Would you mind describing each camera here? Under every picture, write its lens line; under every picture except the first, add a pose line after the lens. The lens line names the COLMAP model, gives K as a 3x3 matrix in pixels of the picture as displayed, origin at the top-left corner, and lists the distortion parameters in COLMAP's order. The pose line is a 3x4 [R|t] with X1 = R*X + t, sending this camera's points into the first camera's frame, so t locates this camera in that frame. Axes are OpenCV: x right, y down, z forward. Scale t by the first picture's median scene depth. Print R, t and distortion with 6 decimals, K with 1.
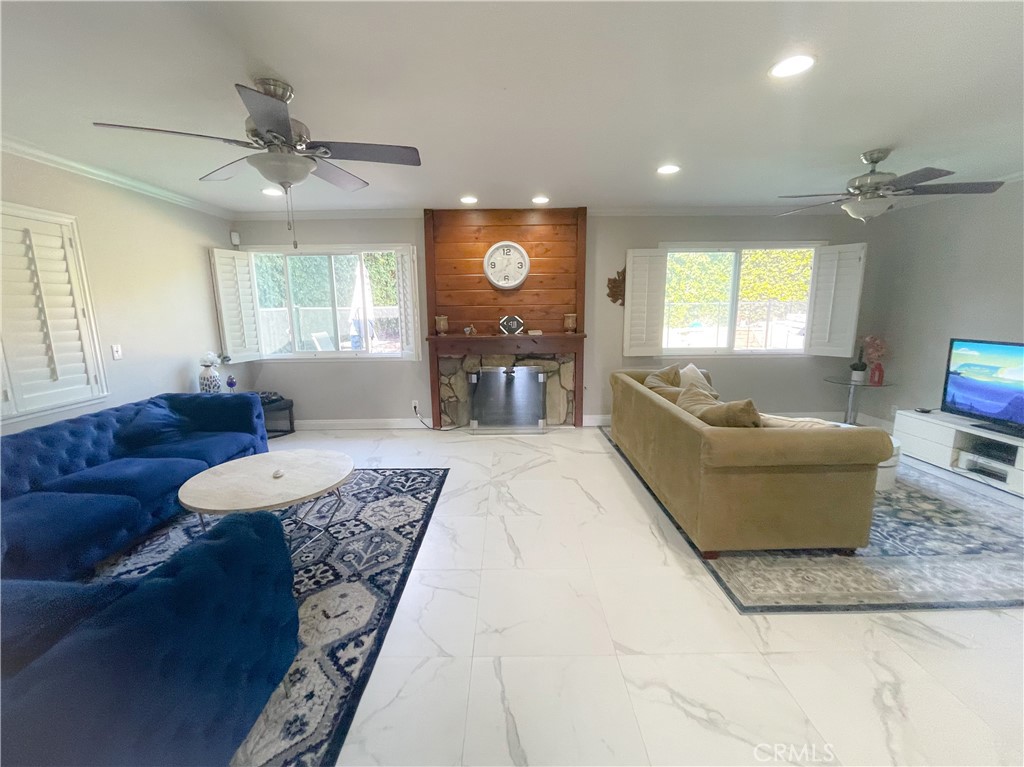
lens RADIAL K [[415.6, 0, 517.3], [0, 415.6, 381.0], [0, 0, 1]] dist [-0.001377, -0.001108]
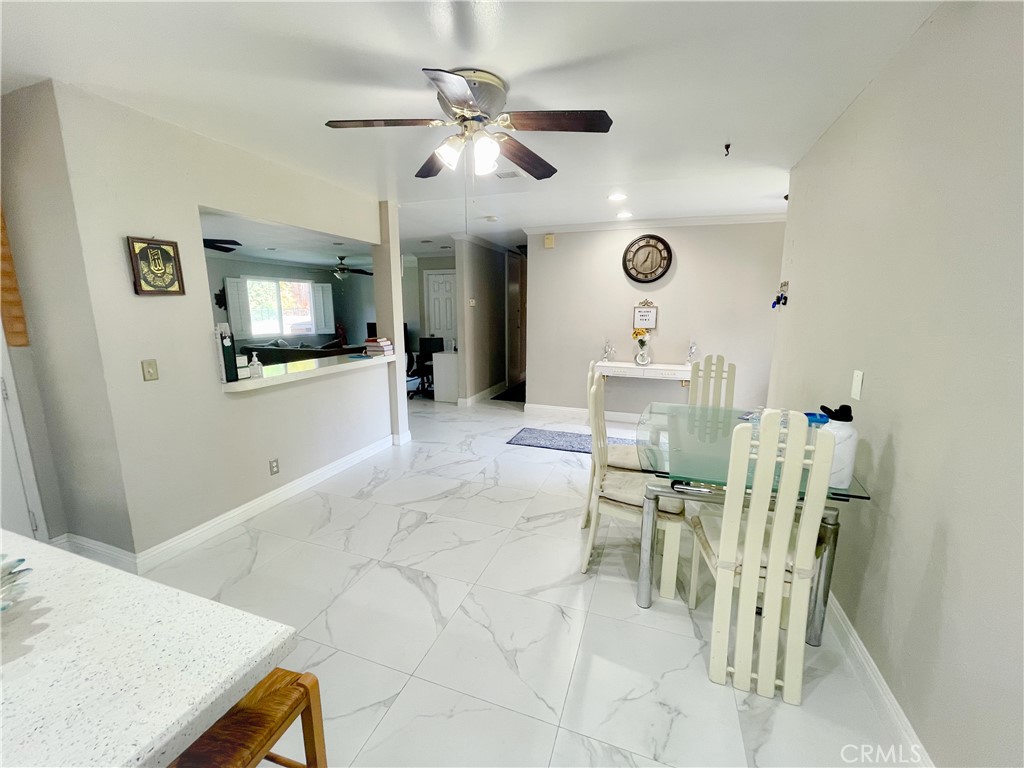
lens RADIAL K [[415.6, 0, 512.0], [0, 415.6, 381.3], [0, 0, 1]] dist [-0.001377, -0.001108]
pose [[0.338737, -0.151612, 0.928586, -0.967470], [0.167916, 0.980829, 0.098888, 0.131332], [-0.925776, 0.122427, 0.357701, -0.642498]]
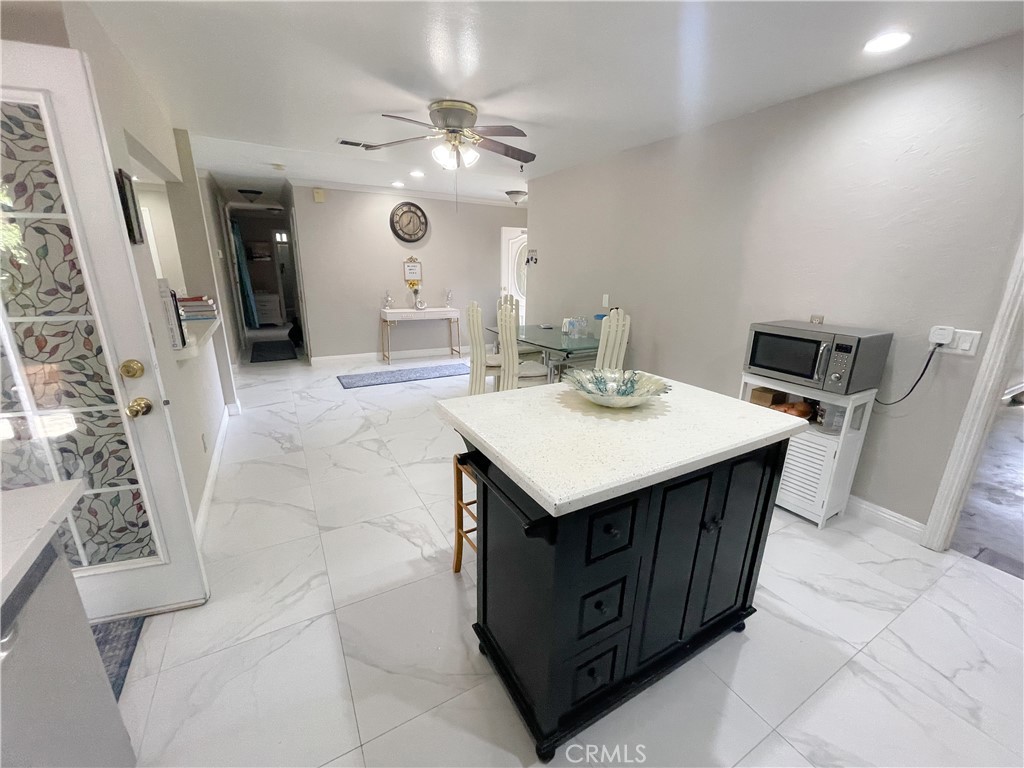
lens RADIAL K [[415.6, 0, 512.8], [0, 415.6, 380.1], [0, 0, 1]] dist [-0.001377, -0.001108]
pose [[-0.494265, -0.228472, 0.838751, -1.194942], [0.150521, 0.927779, 0.341423, 0.047690], [-0.856181, 0.295003, -0.424179, -0.182657]]
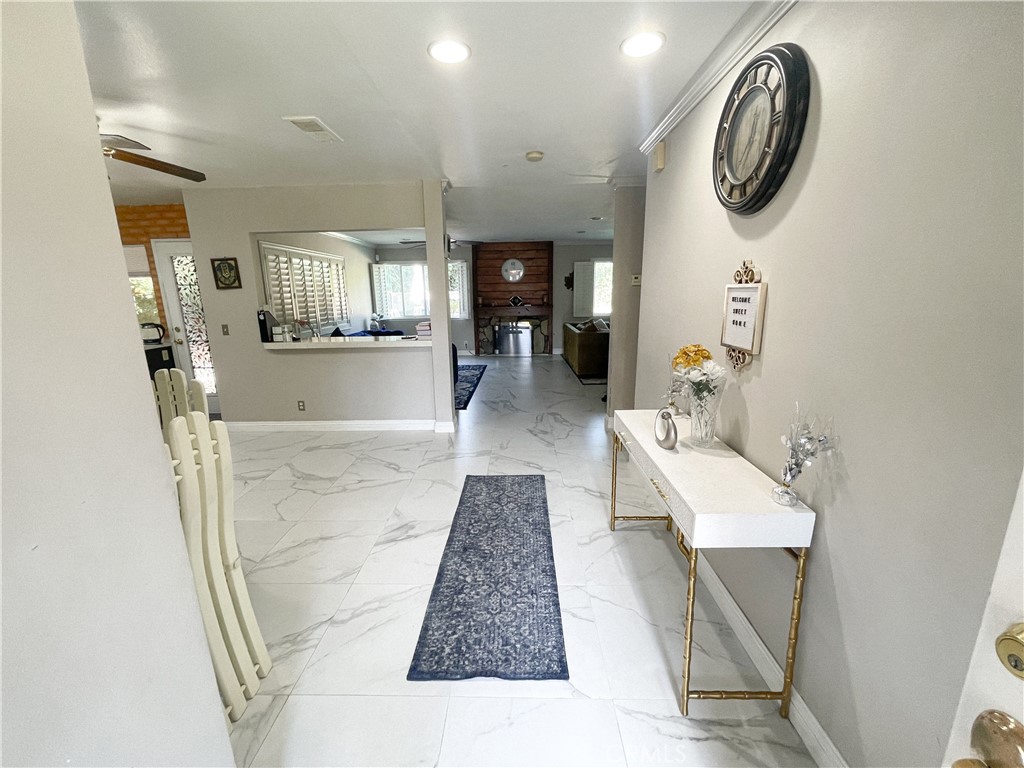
lens RADIAL K [[415.6, 0, 512.4], [0, 415.6, 382.4], [0, 0, 1]] dist [-0.001377, -0.001108]
pose [[0.999656, 0.000161, -0.026221, 0.022615], [0.000788, 0.999345, 0.036170, 0.180148], [0.026210, -0.036179, 0.999002, -0.984110]]
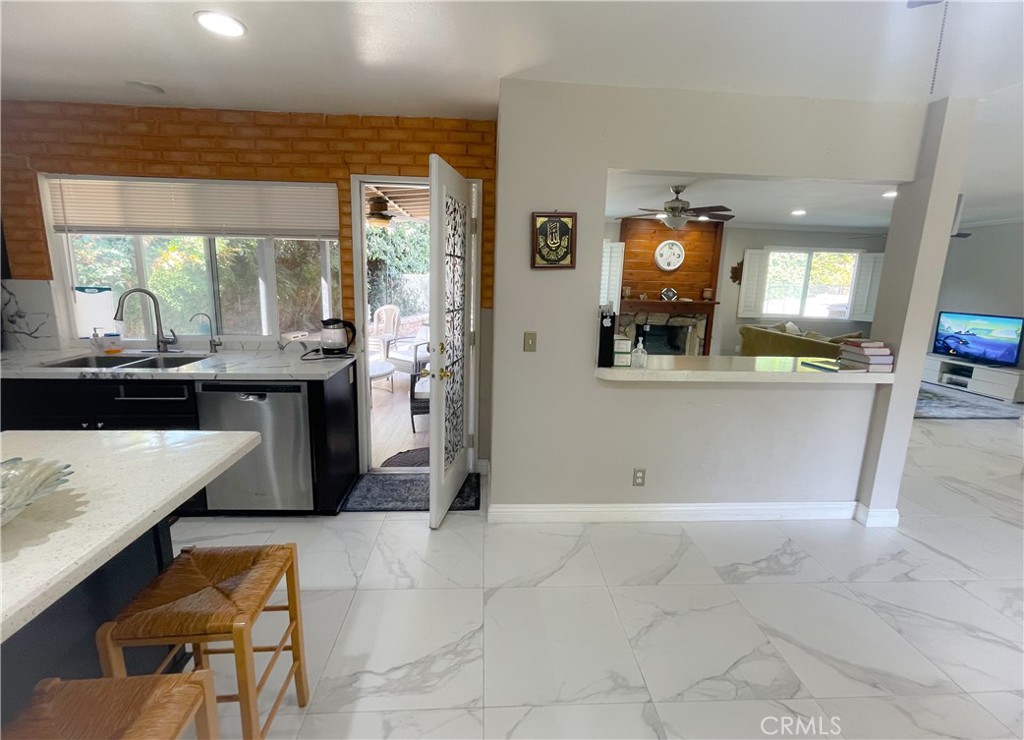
lens RADIAL K [[443.5, 0, 508.0], [0, 443.5, 353.4], [0, 0, 1]] dist [-0.007685, 0.001637]
pose [[0.997825, 0.029868, 0.058770, -0.708167], [-0.029560, 0.999544, -0.006102, 0.113187], [-0.058926, 0.004351, 0.998253, -0.608016]]
